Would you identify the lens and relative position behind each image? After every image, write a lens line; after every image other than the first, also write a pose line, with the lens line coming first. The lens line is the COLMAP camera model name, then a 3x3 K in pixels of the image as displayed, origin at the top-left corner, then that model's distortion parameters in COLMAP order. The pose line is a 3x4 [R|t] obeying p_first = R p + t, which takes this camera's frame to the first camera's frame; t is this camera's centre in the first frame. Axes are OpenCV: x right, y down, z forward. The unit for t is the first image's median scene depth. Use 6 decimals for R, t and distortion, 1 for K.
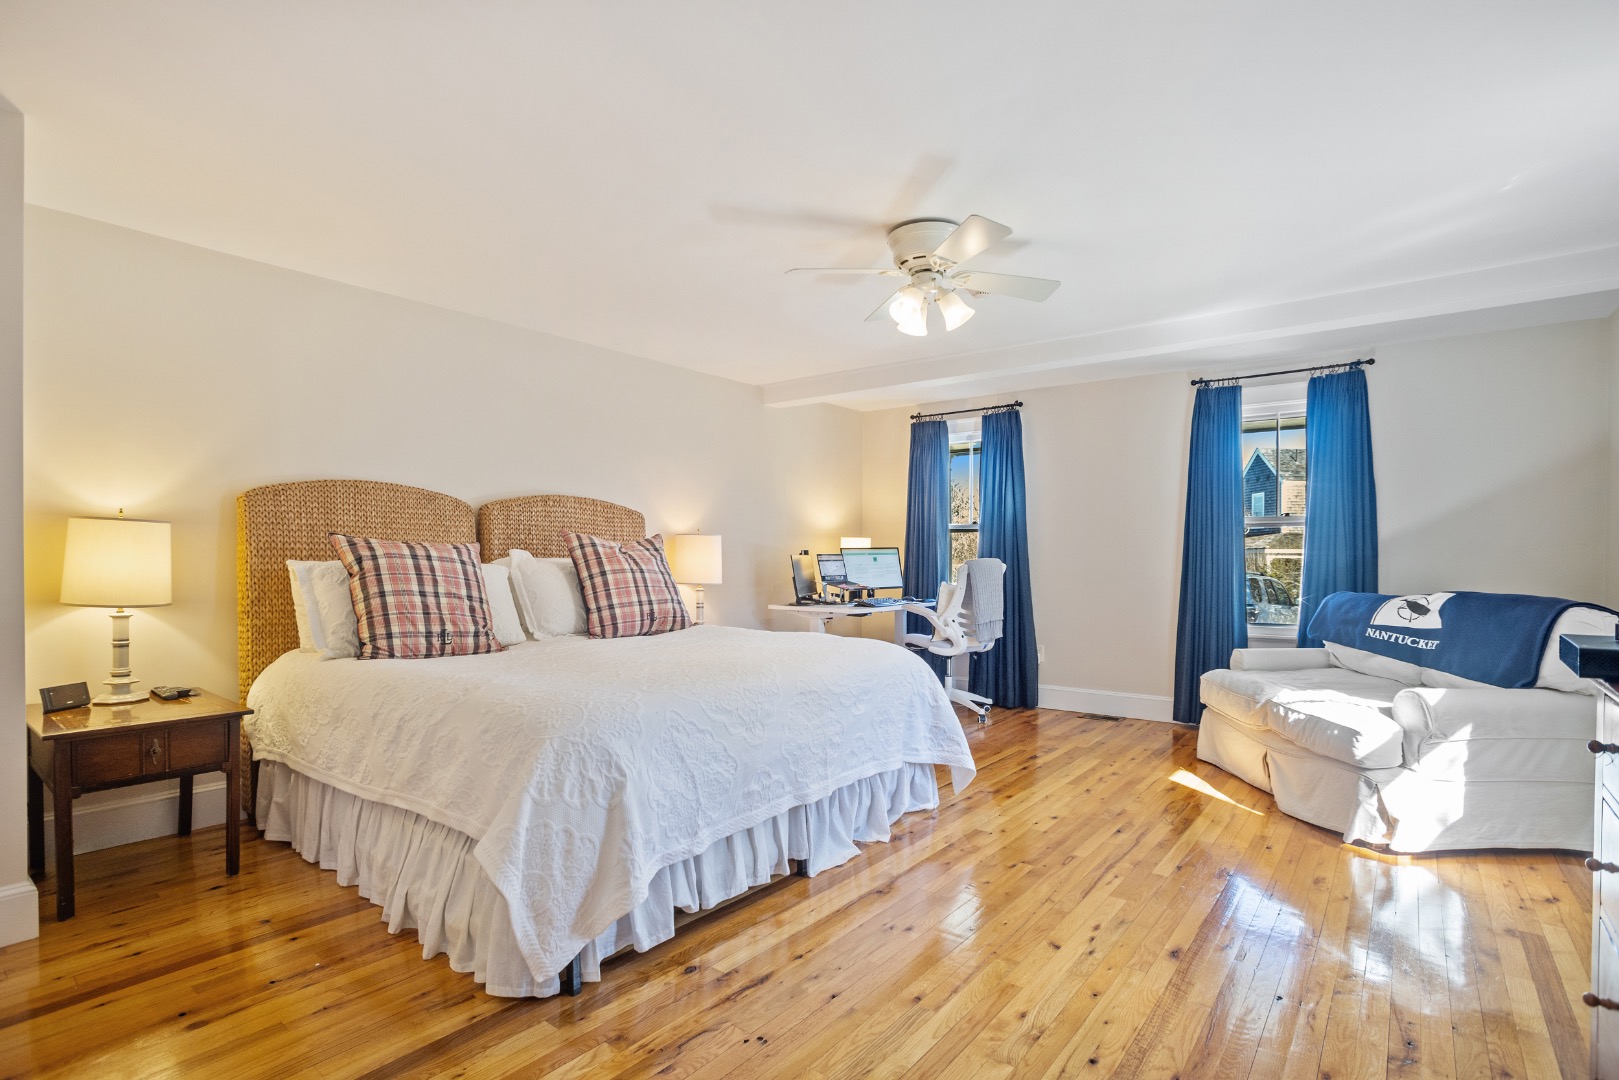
lens RADIAL K [[794.9, 0, 810.9], [0, 794.9, 543.4], [0, 0, 1]] dist [-0.061145, 0.018349]
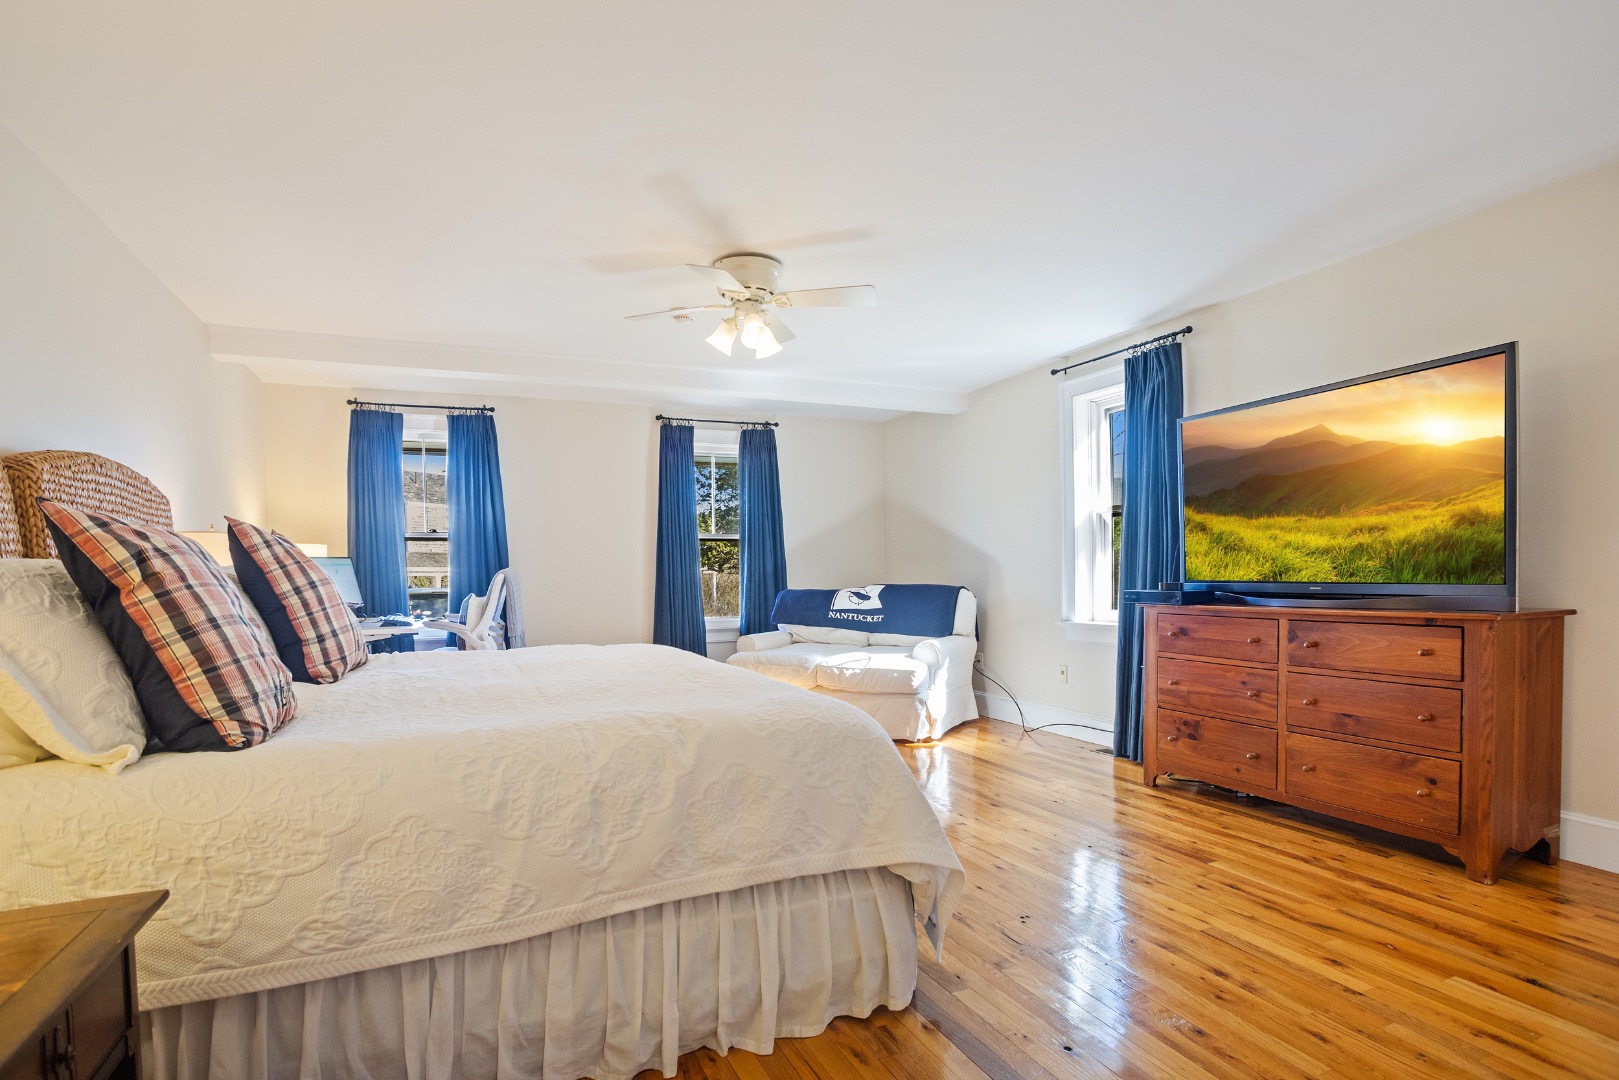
lens RADIAL K [[794.9, 0, 806.1], [0, 794.9, 579.5], [0, 0, 1]] dist [-0.061145, 0.018349]
pose [[0.485674, -0.016893, 0.873977, -0.642843], [-0.000924, 0.999803, 0.019839, 0.019651], [-0.874139, -0.010443, 0.485563, 0.323079]]
